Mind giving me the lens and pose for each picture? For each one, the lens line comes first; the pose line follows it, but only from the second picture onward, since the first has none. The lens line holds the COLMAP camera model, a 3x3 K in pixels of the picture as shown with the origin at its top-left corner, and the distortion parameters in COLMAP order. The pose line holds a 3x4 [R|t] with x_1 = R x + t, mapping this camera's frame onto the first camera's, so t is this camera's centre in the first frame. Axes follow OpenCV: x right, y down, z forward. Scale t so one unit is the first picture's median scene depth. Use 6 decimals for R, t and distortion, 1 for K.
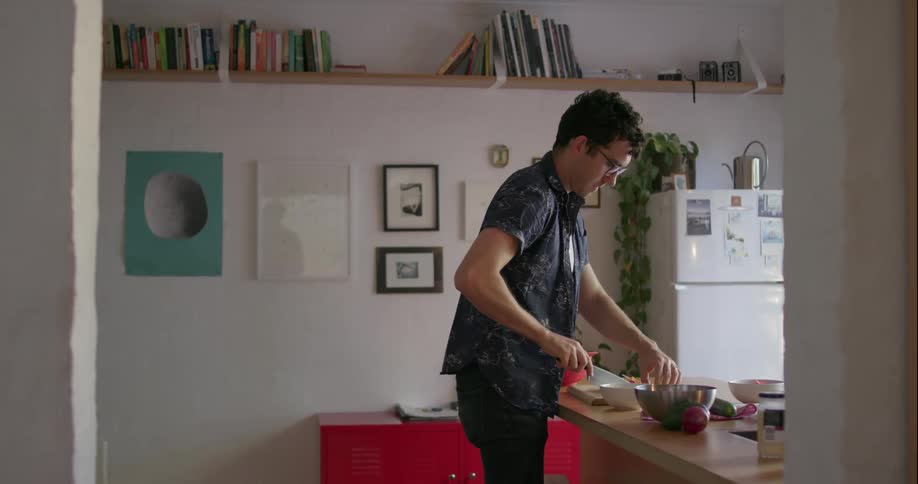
lens RADIAL K [[1251.0, 0, 454.0], [0, 1251.0, 251.3], [0, 0, 1]] dist [-0.100306, 0.000000]
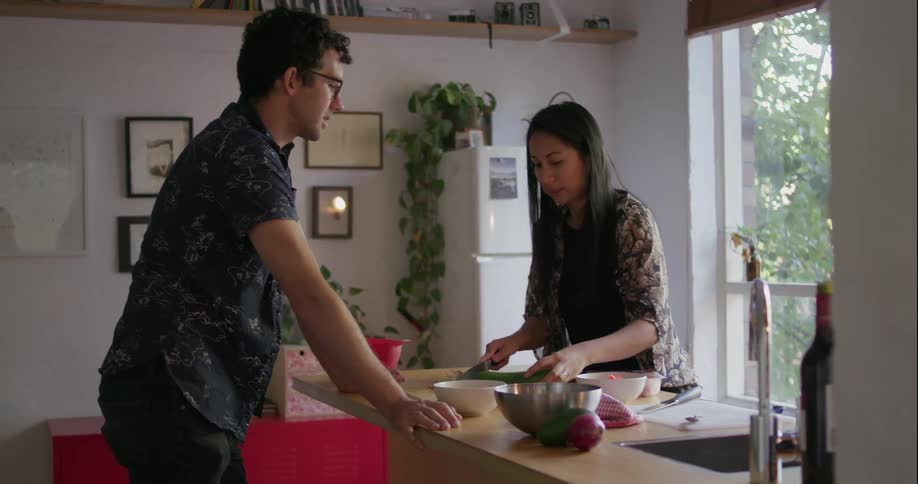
lens RADIAL K [[1251.0, 0, 458.4], [0, 1251.0, 245.4], [0, 0, 1]] dist [-0.100306, 0.000000]
pose [[0.975187, -0.012086, 0.221052, -0.024368], [0.009057, 0.999851, 0.014711, 0.005910], [-0.221197, -0.012344, 0.975151, 0.151154]]
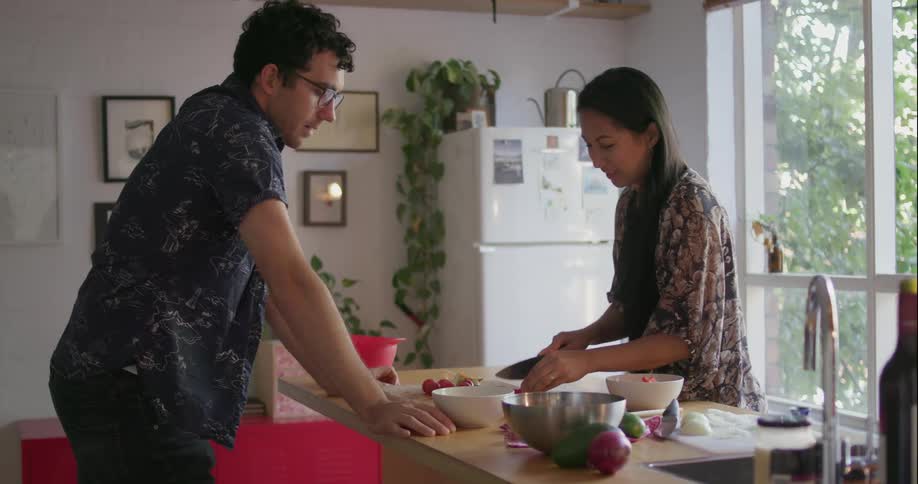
lens RADIAL K [[1251.0, 0, 456.7], [0, 1251.0, 237.5], [0, 0, 1]] dist [-0.100306, 0.000000]
pose [[0.975598, -0.011475, 0.219265, -0.012054], [0.007801, 0.999814, 0.017615, 0.006730], [-0.219426, -0.015475, 0.975506, 0.207836]]
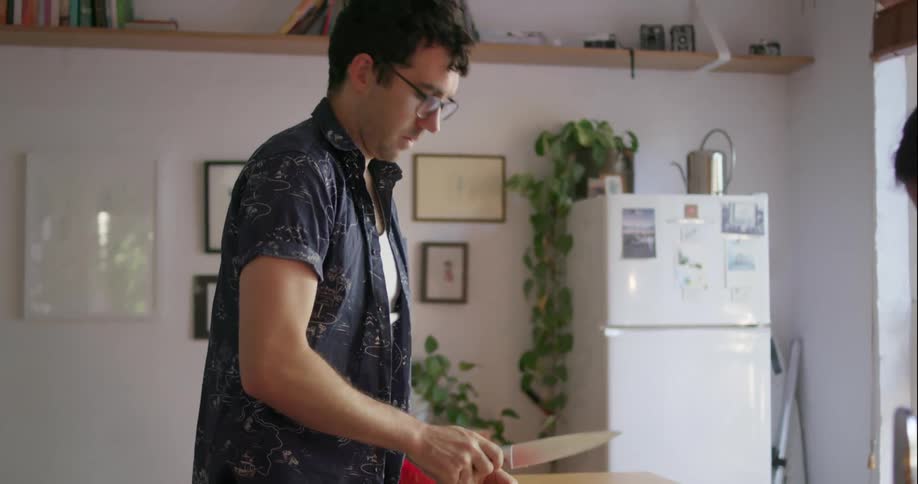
lens RADIAL K [[1251.0, 0, 460.6], [0, 1251.0, 233.2], [0, 0, 1]] dist [-0.100306, 0.000000]
pose [[0.998916, 0.005531, 0.046209, 0.058852], [-0.003710, 0.999217, -0.039396, 0.000849], [-0.046391, 0.039182, 0.998155, 0.277976]]
